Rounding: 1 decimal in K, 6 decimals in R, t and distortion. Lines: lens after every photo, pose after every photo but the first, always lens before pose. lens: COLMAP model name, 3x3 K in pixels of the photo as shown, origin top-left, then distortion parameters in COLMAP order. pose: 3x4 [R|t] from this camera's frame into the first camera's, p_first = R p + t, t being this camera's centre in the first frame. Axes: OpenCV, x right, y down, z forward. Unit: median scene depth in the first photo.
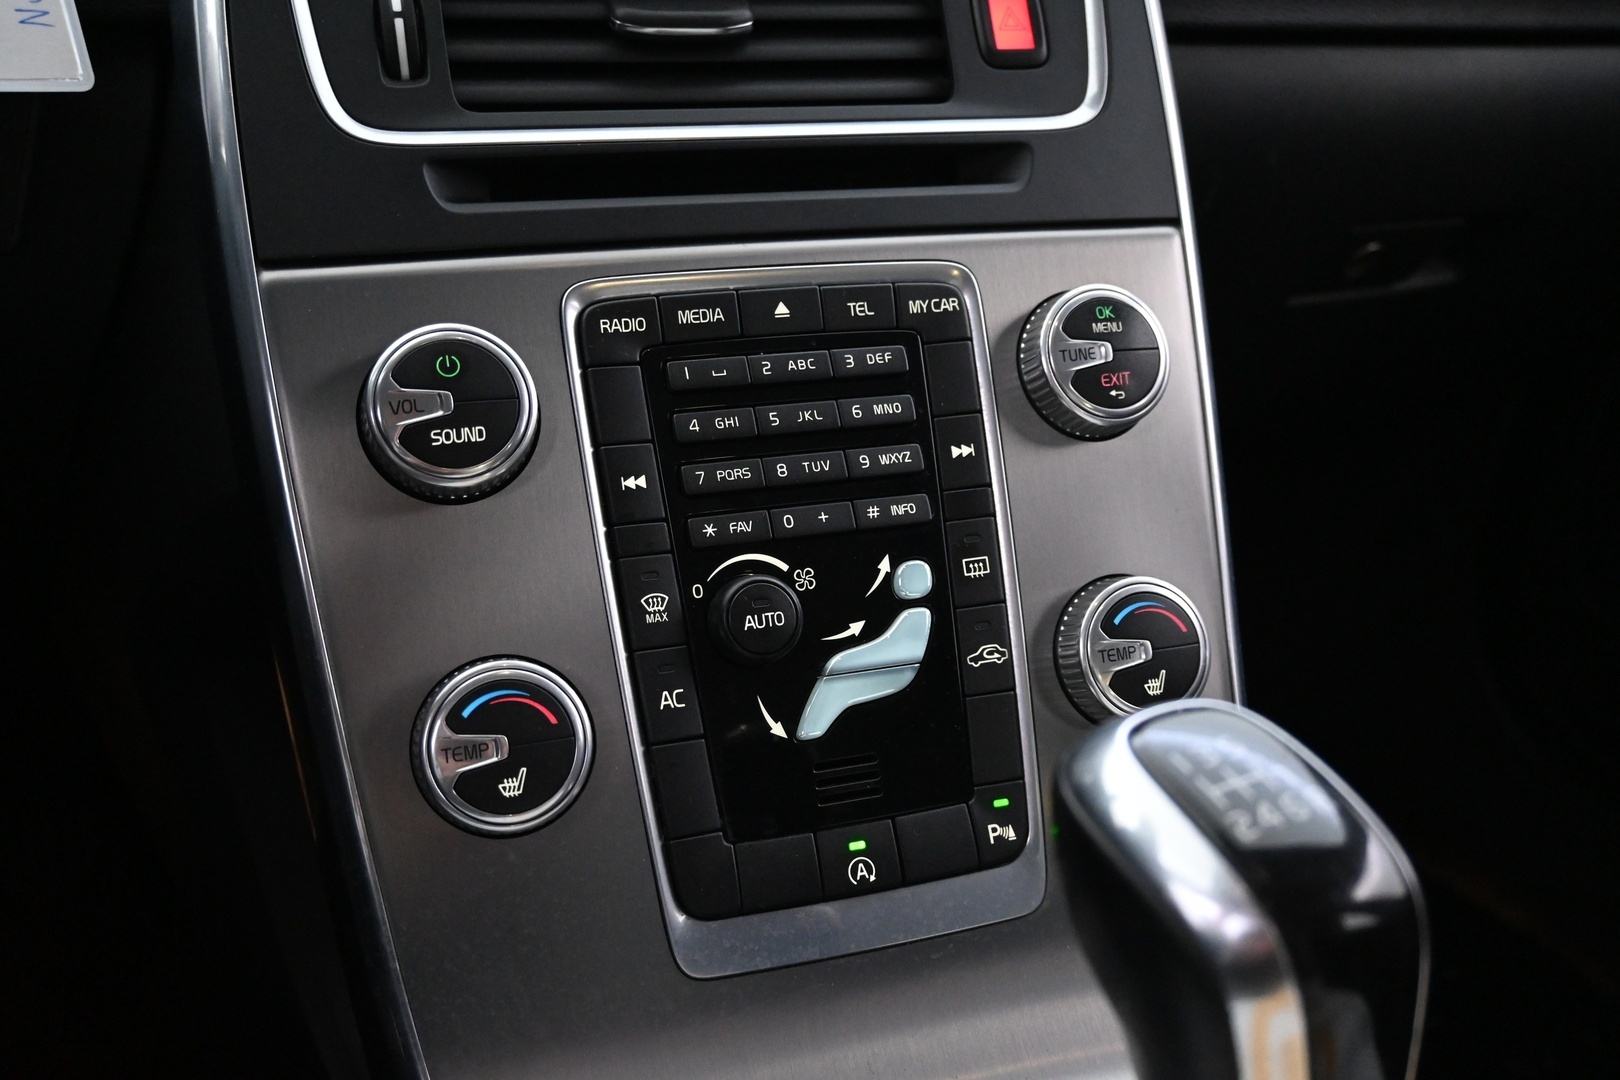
lens RADIAL K [[1480.7, 0, 811.2], [0, 1480.7, 545.1], [0, 0, 1]] dist [0.001906, 0.000000]
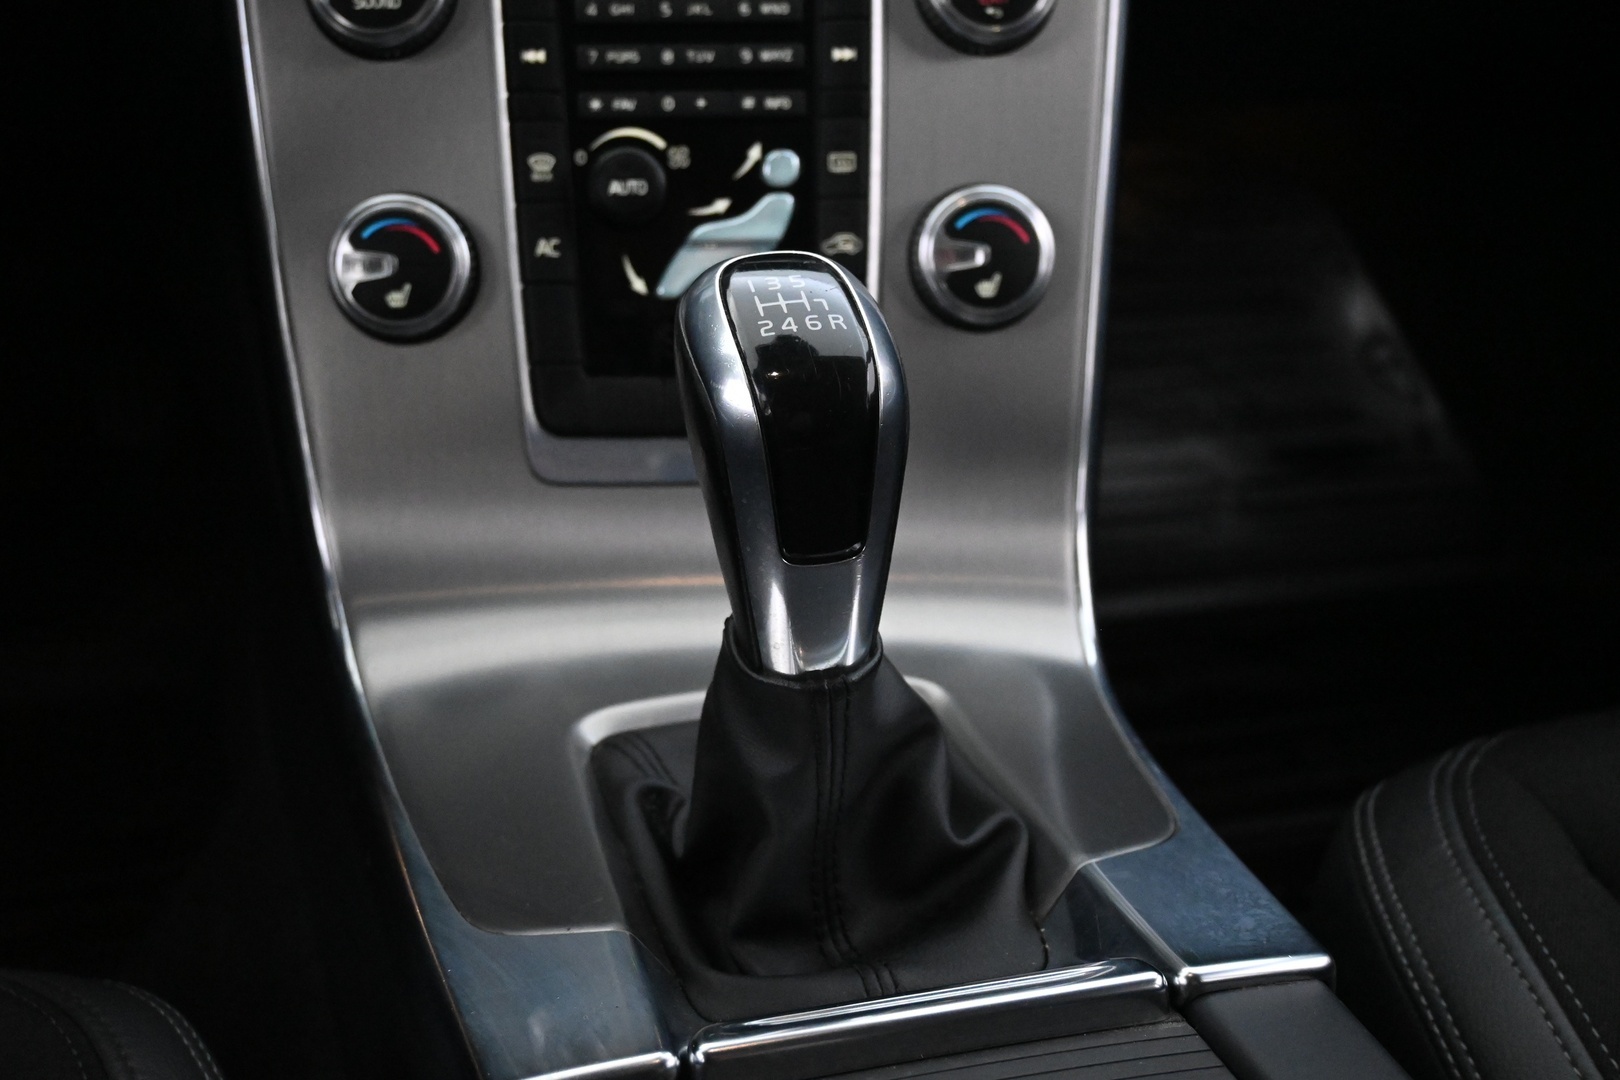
lens RADIAL K [[2051.7, 0, 816.7], [0, 2051.7, 528.0], [0, 0, 1]] dist [0.001479, 0.000000]
pose [[0.974263, 0.129678, -0.184377, 0.426172], [-0.096723, 0.979321, 0.177696, 0.012006], [0.203608, -0.155289, 0.966659, -0.542047]]
